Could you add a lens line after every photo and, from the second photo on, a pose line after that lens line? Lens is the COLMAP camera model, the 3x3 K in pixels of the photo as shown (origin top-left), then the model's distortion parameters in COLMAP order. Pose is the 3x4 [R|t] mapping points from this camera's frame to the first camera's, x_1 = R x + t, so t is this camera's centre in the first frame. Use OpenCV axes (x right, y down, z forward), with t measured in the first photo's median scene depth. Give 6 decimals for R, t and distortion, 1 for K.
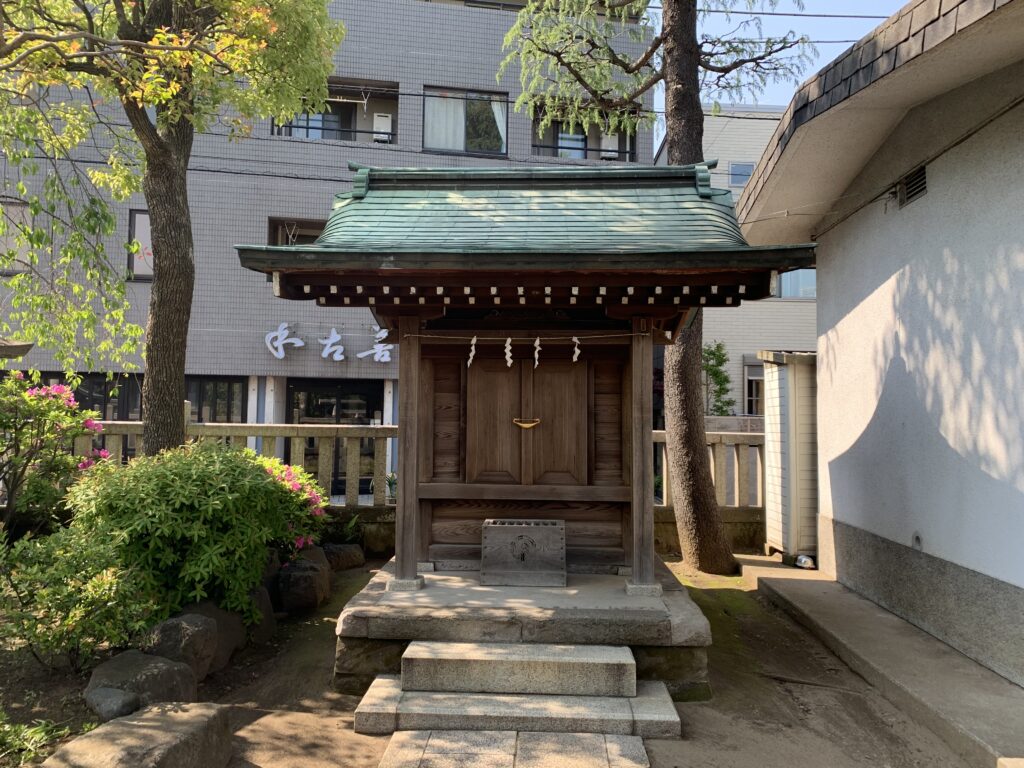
lens RADIAL K [[777.8, 0, 512.0], [0, 777.8, 384.0], [0, 0, 1]] dist [0.001883, -0.001139]
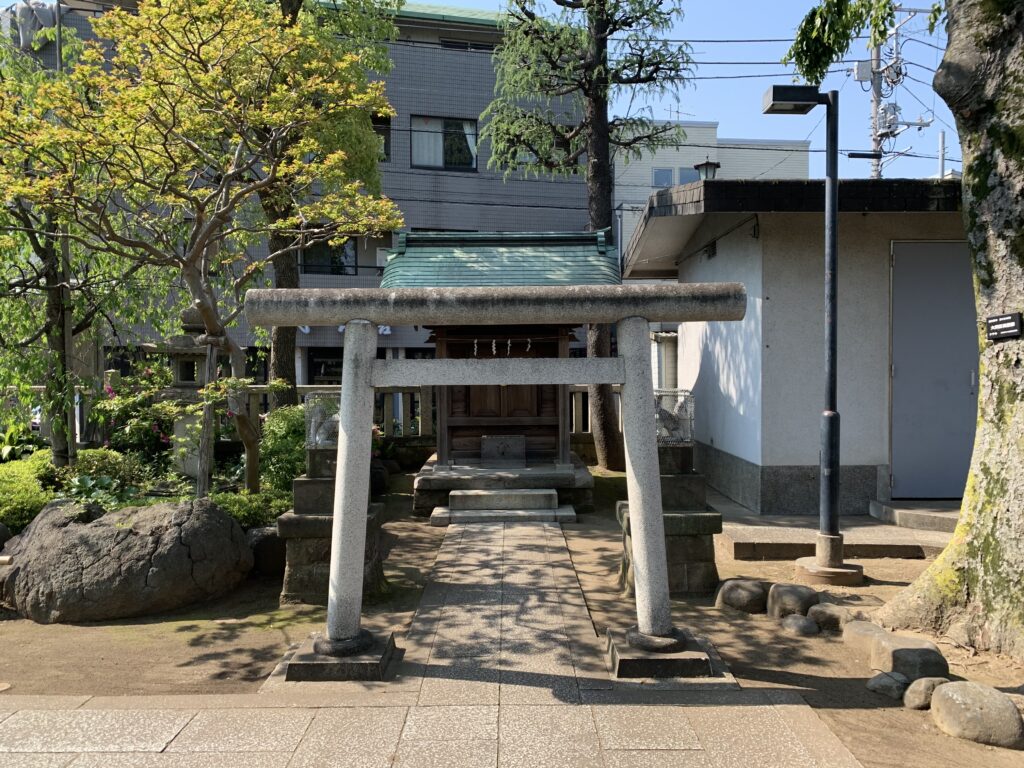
lens RADIAL K [[777.8, 0, 512.0], [0, 777.8, 384.0], [0, 0, 1]] dist [0.001883, -0.001139]
pose [[0.998632, -0.019080, 0.048688, -0.046340], [0.016015, 0.997911, 0.062580, -0.058710], [-0.049780, -0.061715, 0.996852, -0.774934]]
